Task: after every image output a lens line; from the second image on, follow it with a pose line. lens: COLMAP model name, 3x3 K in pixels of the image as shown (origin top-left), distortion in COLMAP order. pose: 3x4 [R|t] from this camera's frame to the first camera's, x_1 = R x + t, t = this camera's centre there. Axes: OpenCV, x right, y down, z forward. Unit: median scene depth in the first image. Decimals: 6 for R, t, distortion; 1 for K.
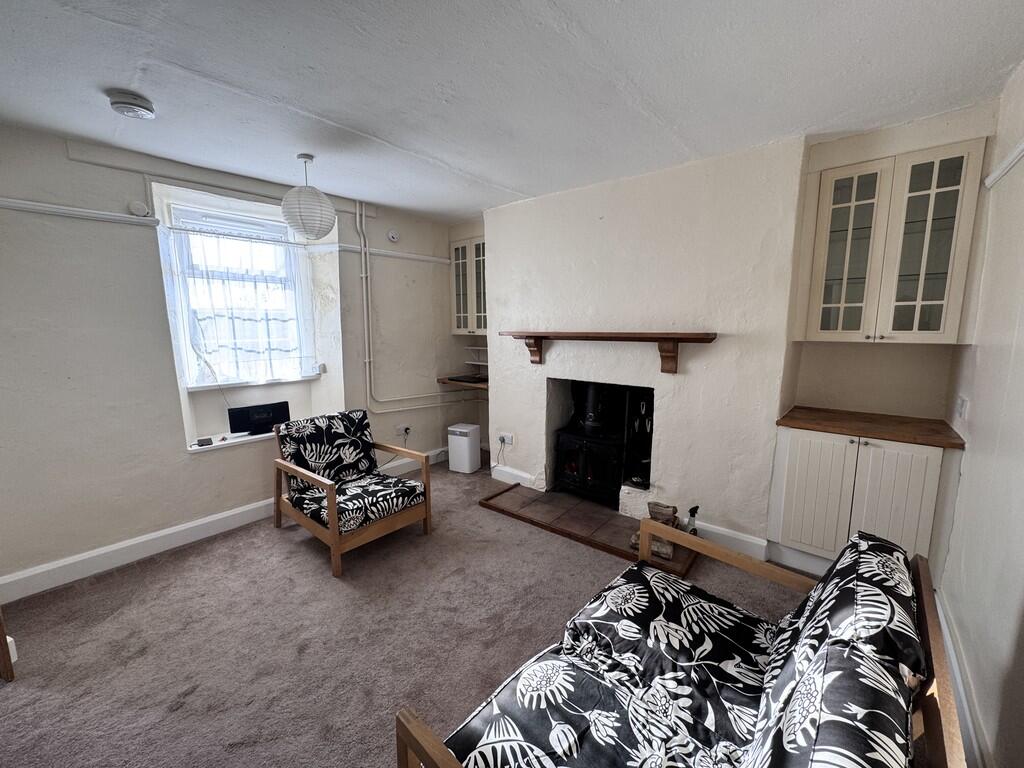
lens RADIAL K [[412.7, 0, 511.3], [0, 412.7, 383.2], [0, 0, 1]] dist [-0.003408, 0.000217]
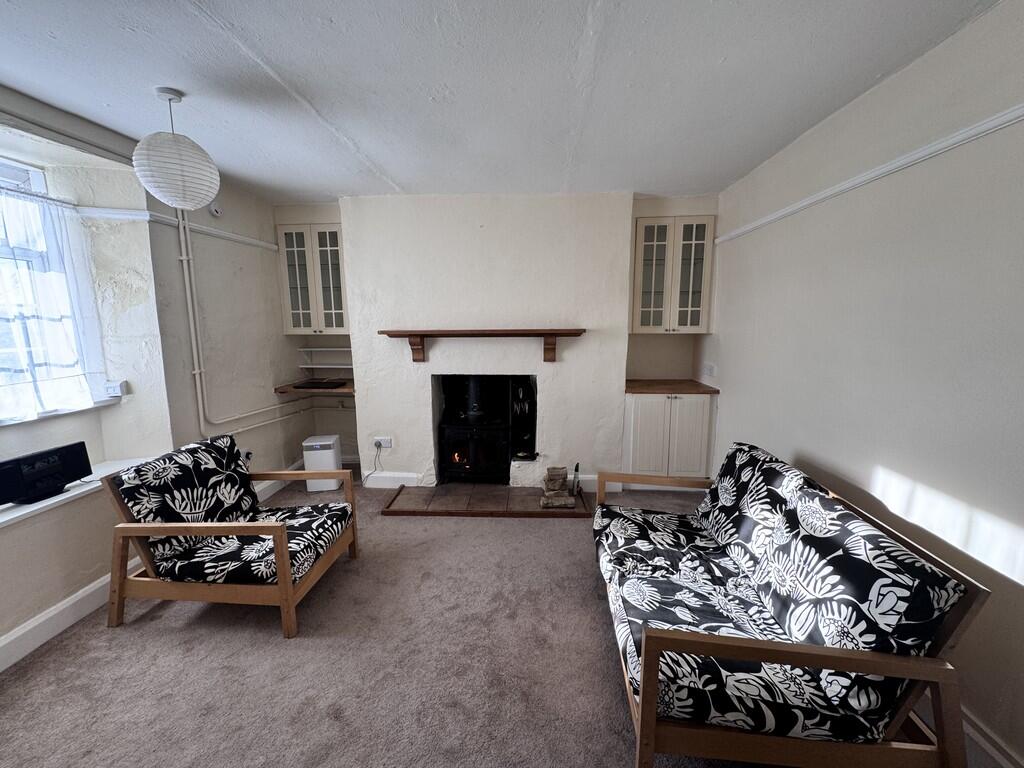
lens RADIAL K [[412.7, 0, 513.4], [0, 412.7, 382.8], [0, 0, 1]] dist [-0.003408, 0.000217]
pose [[0.802005, -0.092374, 0.590131, -0.429569], [0.086380, 0.995520, 0.038438, -0.018167], [-0.591038, 0.020148, 0.806392, 0.067291]]
